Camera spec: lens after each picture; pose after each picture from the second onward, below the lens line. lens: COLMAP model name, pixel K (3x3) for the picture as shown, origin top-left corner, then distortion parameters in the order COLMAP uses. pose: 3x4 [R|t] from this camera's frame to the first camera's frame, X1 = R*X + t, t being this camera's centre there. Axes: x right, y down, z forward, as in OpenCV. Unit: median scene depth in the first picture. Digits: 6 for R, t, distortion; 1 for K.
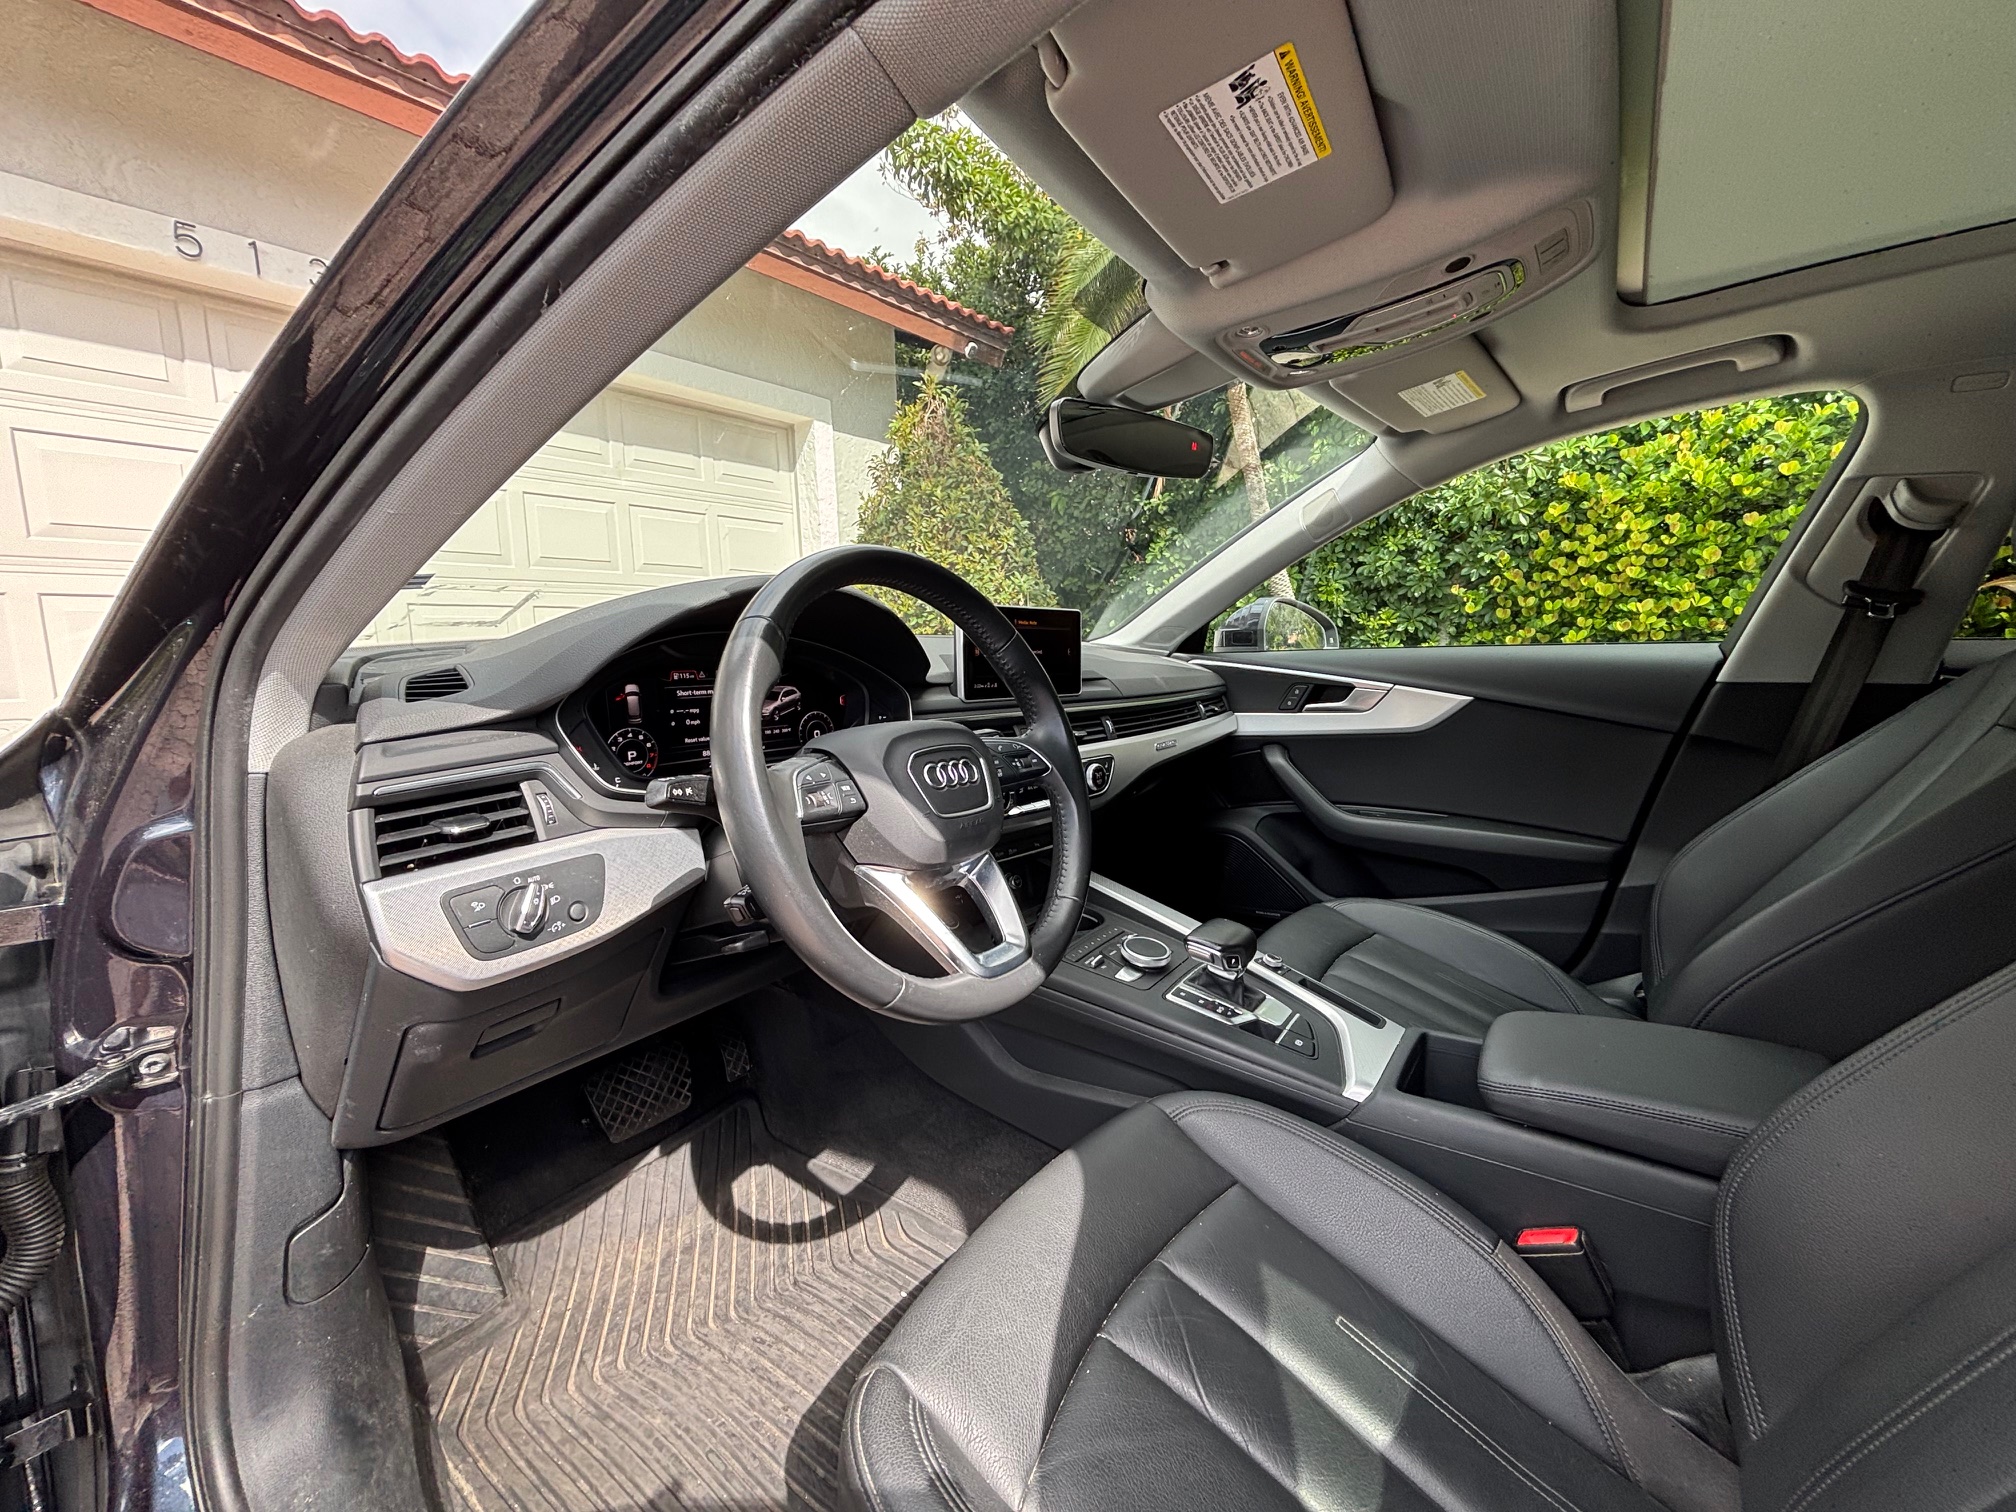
lens RADIAL K [[812.5, 0, 1004.1], [0, 812.5, 766.3], [0, 0, 1]] dist [0.003364, -0.000660]
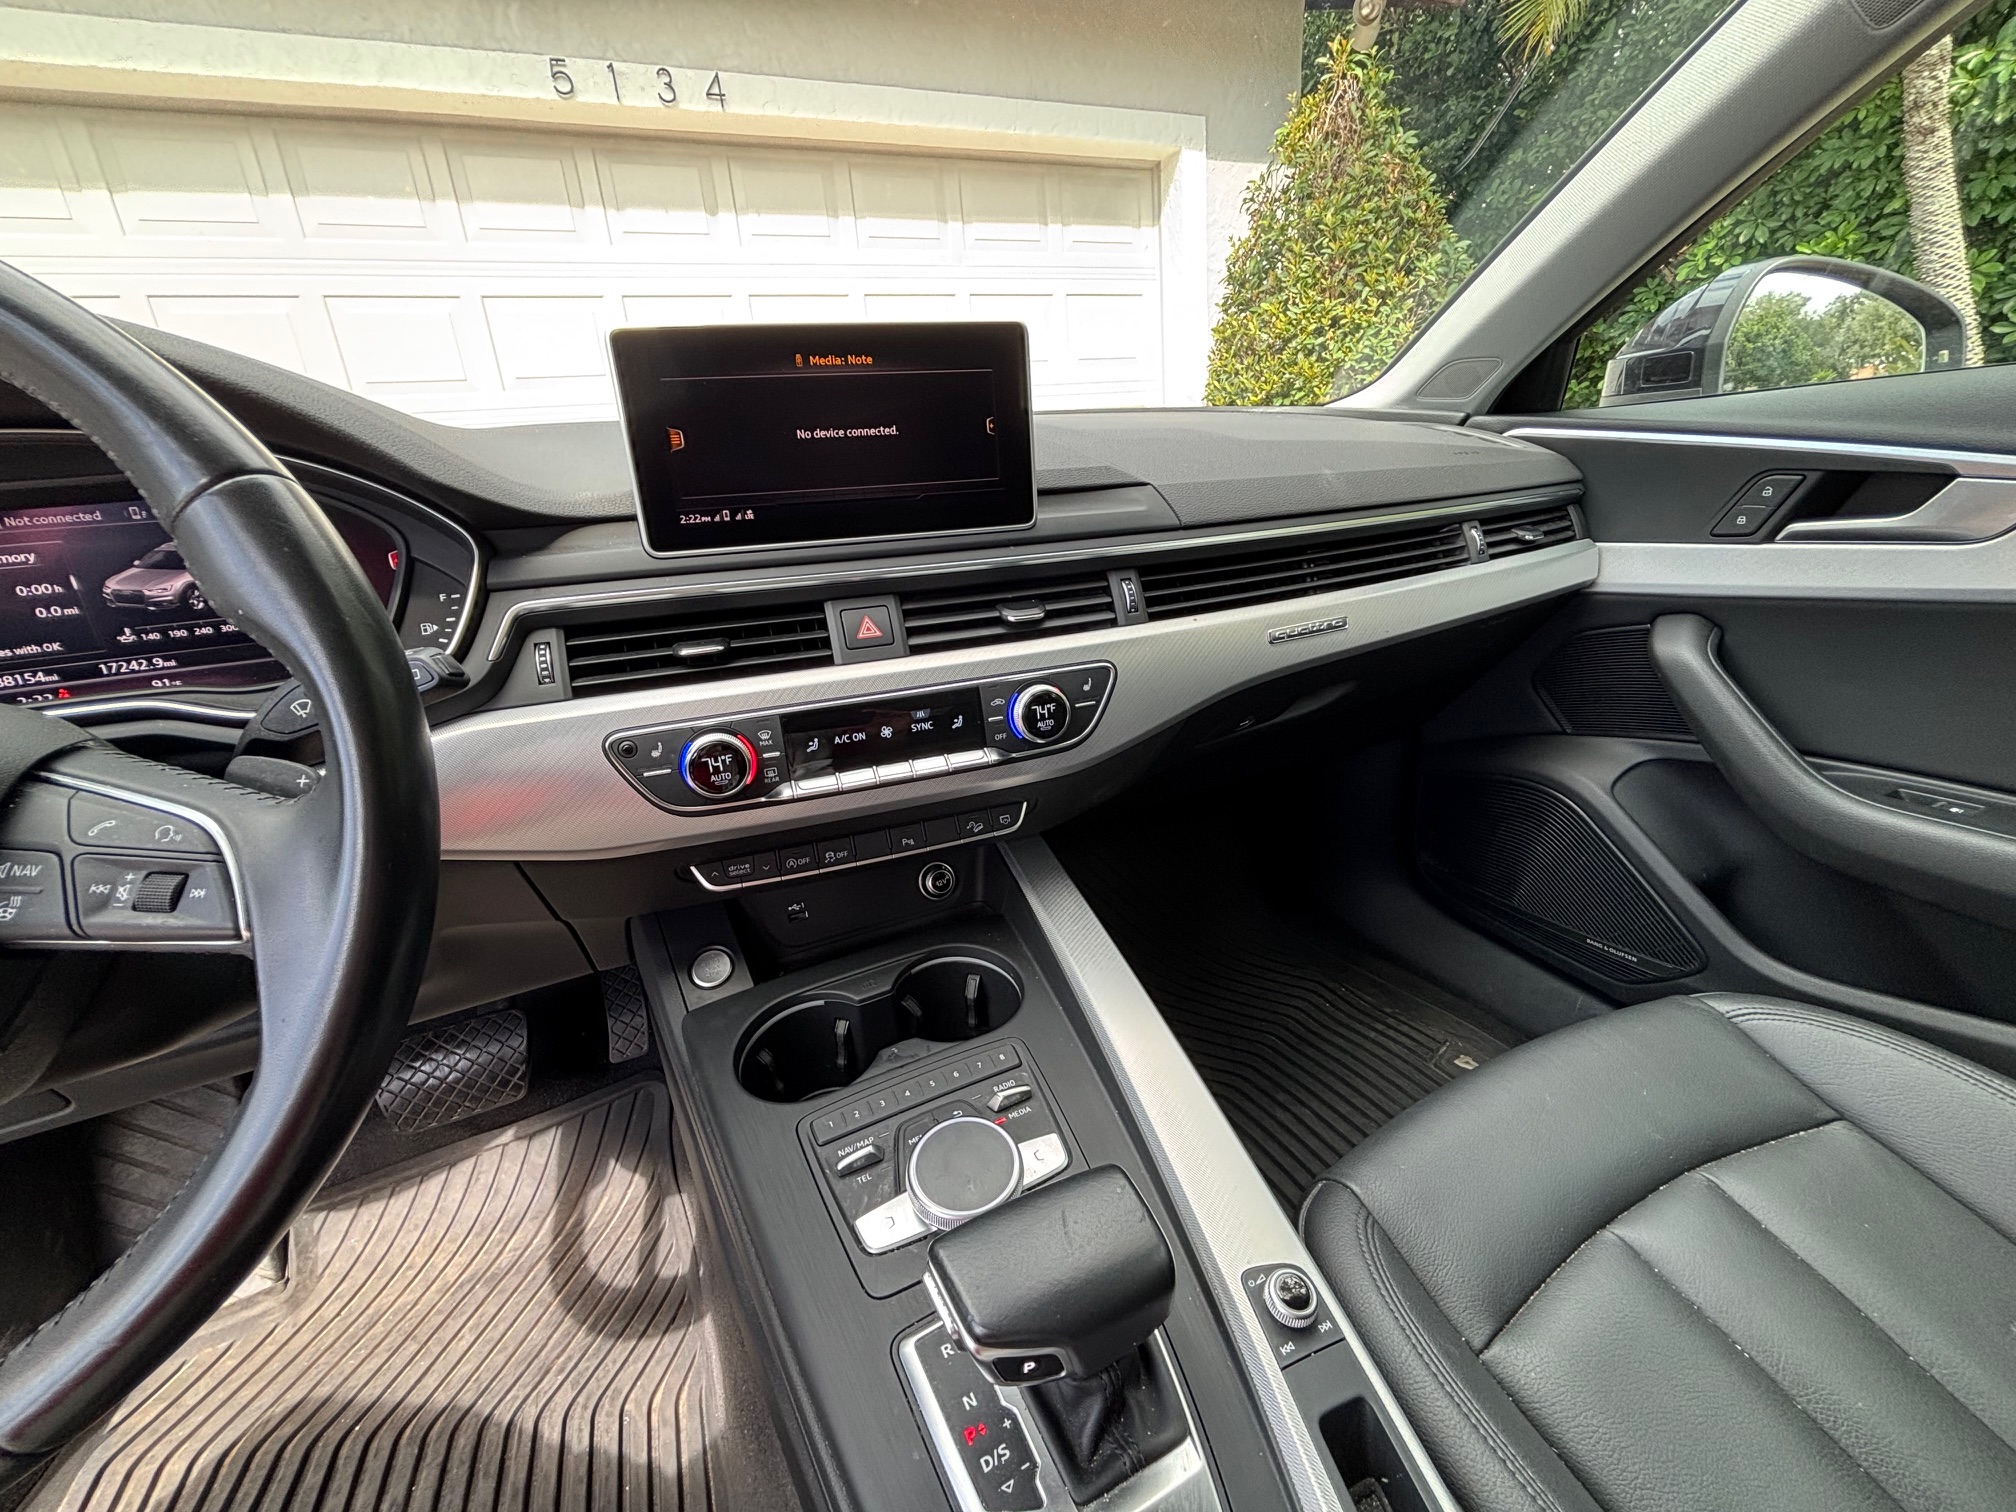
lens RADIAL K [[812.5, 0, 1008.0], [0, 812.5, 757.5], [0, 0, 1]] dist [0.003364, -0.000660]
pose [[0.880259, 0.114913, -0.460369, 0.107544], [-0.011574, 0.975142, 0.221277, -0.022107], [0.474353, -0.189452, 0.859708, 0.203516]]
